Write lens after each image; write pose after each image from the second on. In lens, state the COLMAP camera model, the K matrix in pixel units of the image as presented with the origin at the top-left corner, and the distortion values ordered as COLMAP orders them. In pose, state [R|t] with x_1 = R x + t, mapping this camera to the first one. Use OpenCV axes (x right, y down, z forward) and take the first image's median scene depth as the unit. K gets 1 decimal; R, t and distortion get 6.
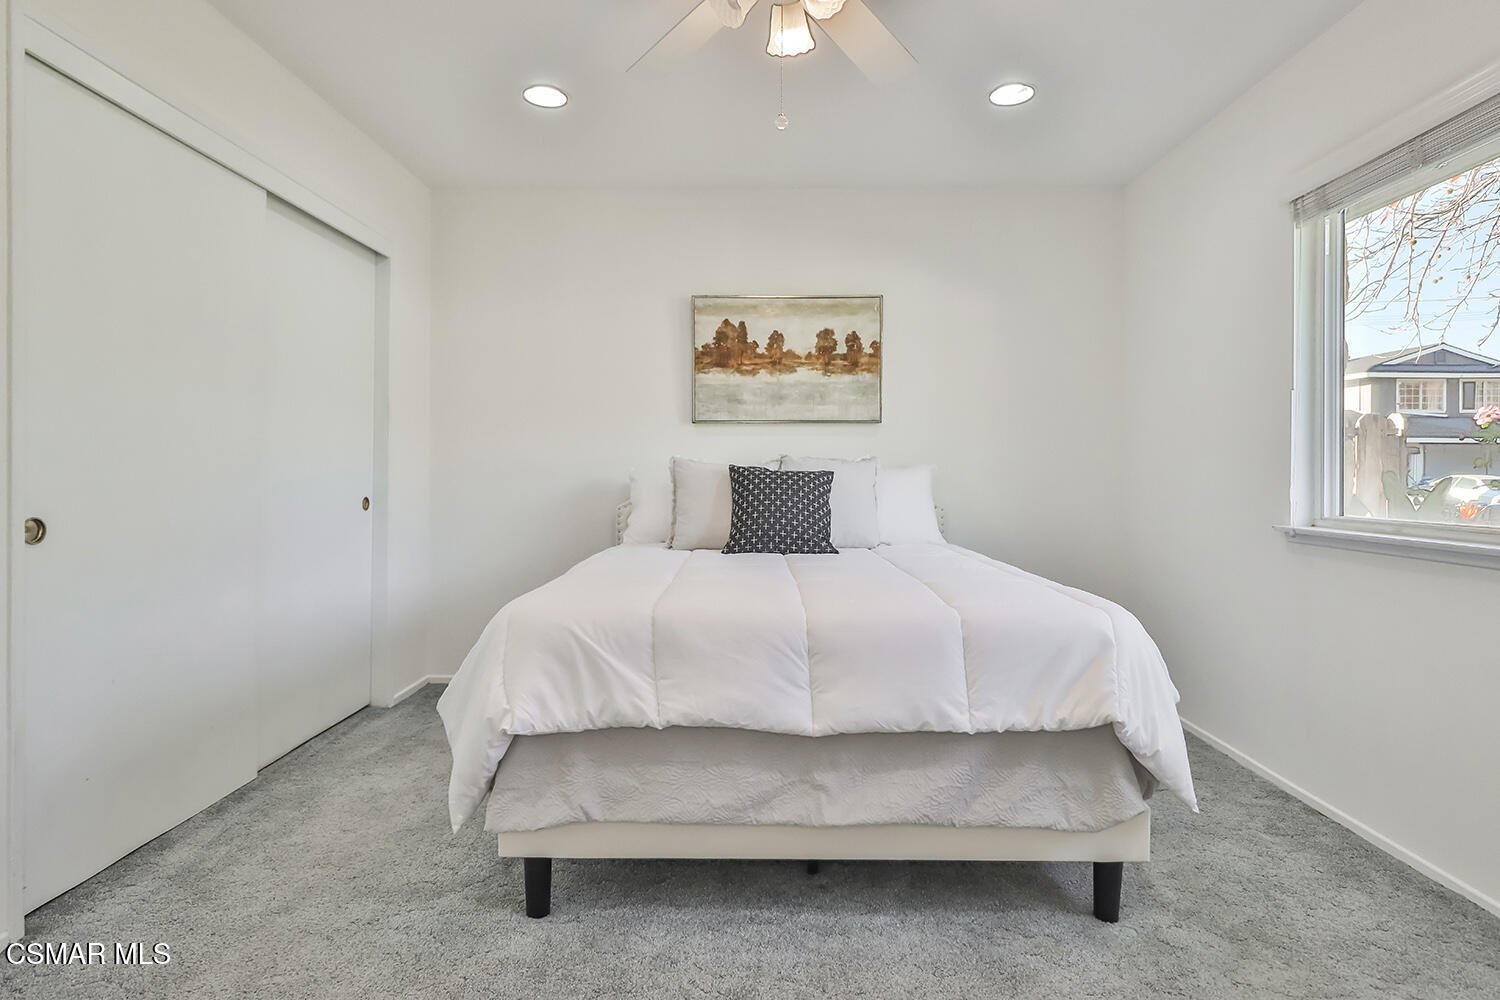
lens RADIAL K [[817.1, 0, 743.1], [0, 817.1, 470.8], [0, 0, 1]] dist [0.002818, 0.000892]
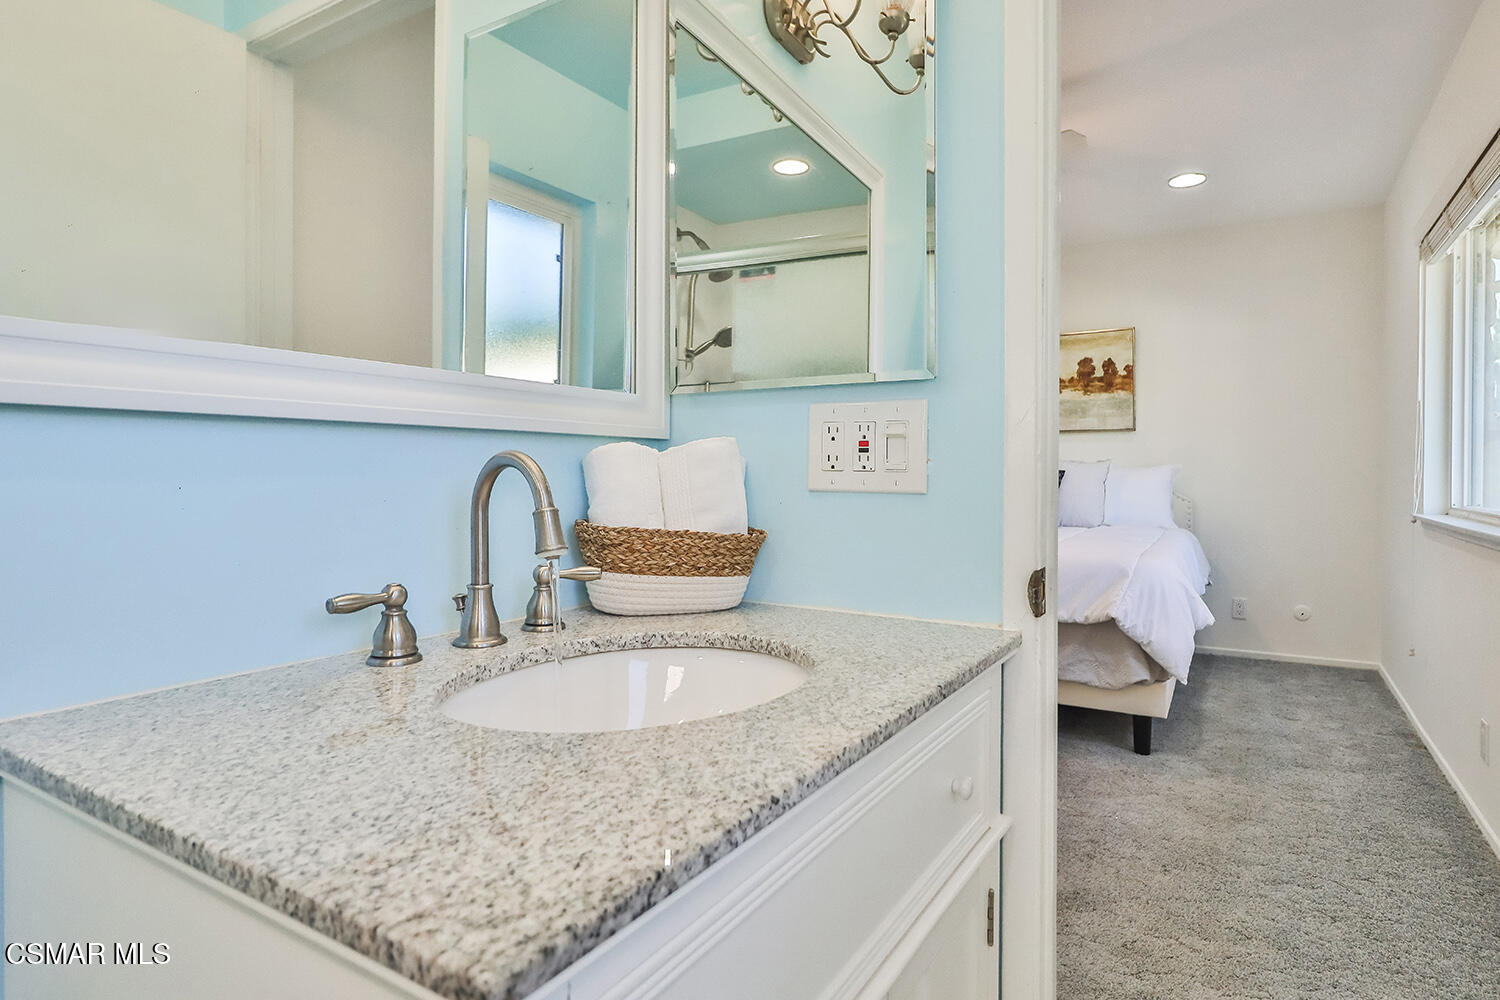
lens RADIAL K [[817.1, 0, 743.1], [0, 817.1, 470.8], [0, 0, 1]] dist [0.002818, 0.000892]
pose [[0.863322, -0.002251, -0.504648, 0.282560], [0.001970, 0.999997, -0.001091, 0.001963], [0.504650, -0.000052, 0.863324, -0.364442]]
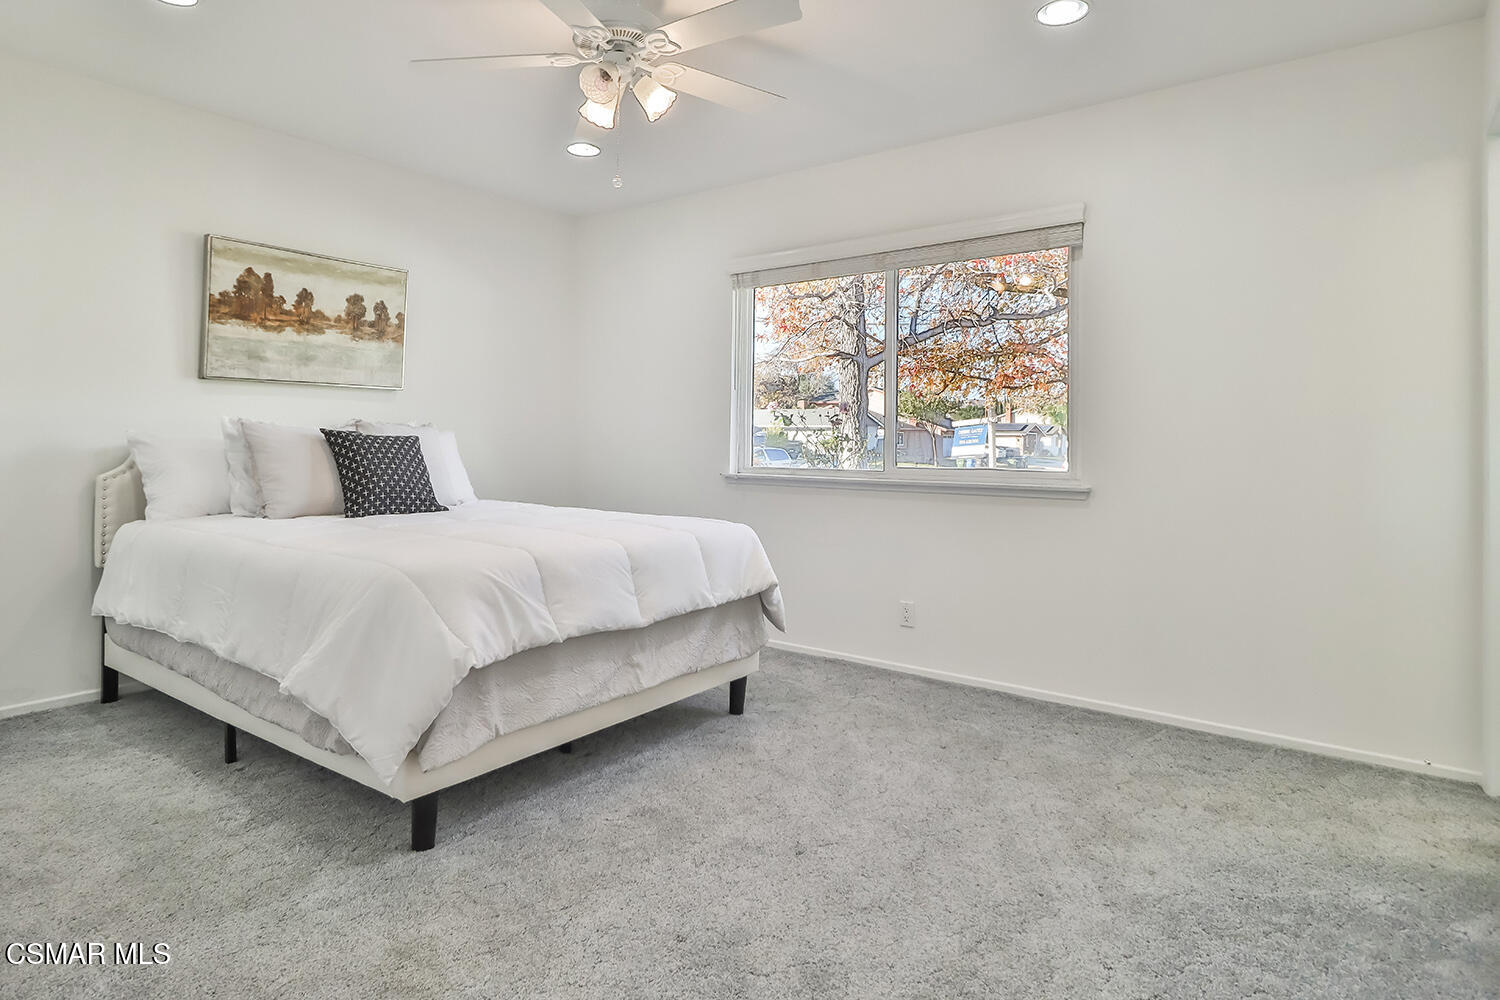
lens RADIAL K [[825.9, 0, 749.8], [0, 825.9, 423.0], [0, 0, 1]] dist [0.001535, 0.000264]
pose [[0.586940, 0.022107, 0.809329, -0.436244], [-0.012519, 0.999755, -0.018230, -0.002183], [-0.809534, 0.000567, 0.587073, 0.005227]]
